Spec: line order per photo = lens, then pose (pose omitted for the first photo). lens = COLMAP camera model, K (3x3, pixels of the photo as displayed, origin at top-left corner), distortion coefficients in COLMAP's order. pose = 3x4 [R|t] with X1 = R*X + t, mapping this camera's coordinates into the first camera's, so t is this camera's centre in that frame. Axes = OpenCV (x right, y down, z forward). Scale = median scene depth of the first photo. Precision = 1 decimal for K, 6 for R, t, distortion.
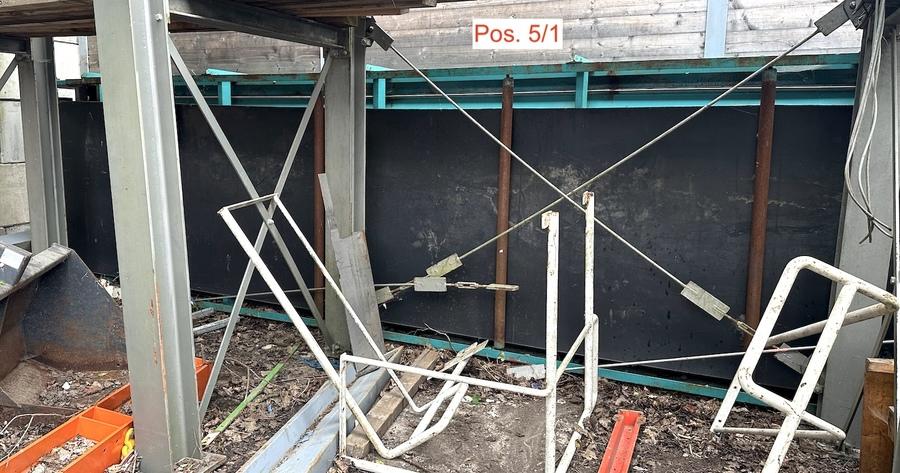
lens RADIAL K [[686.7, 0, 415.6], [0, 686.7, 221.3], [0, 0, 1]] dist [0.158686, -0.277841]
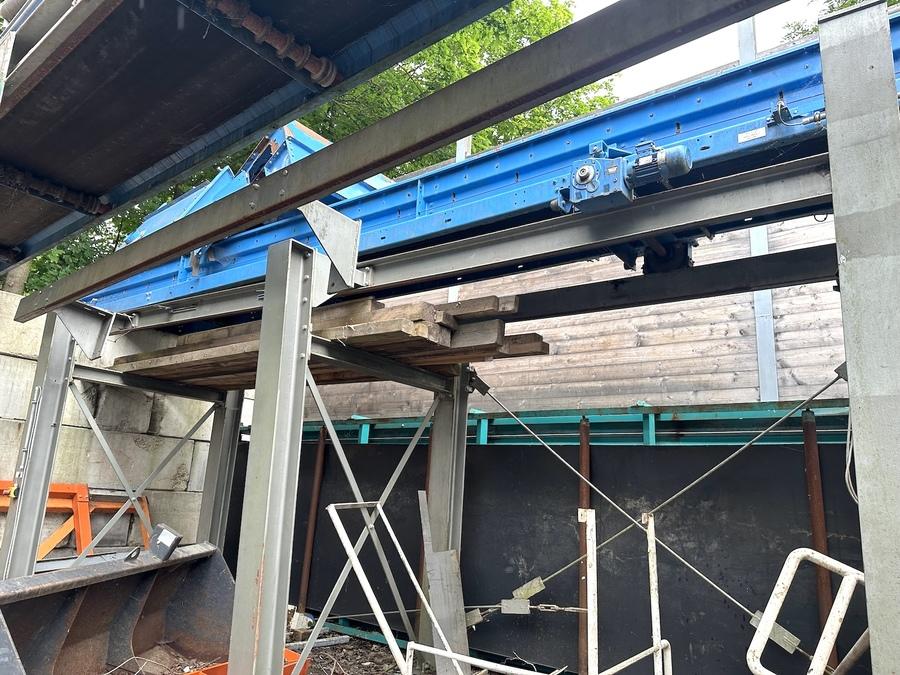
lens RADIAL K [[632.0, 0, 450.0], [0, 632.0, 337.5], [0, 0, 1]] dist [0.110036, -0.156436]
pose [[0.982692, -0.001872, -0.185235, 0.111099], [-0.070109, 0.921808, -0.381254, 0.097405], [0.171465, 0.387642, 0.905723, -0.081985]]
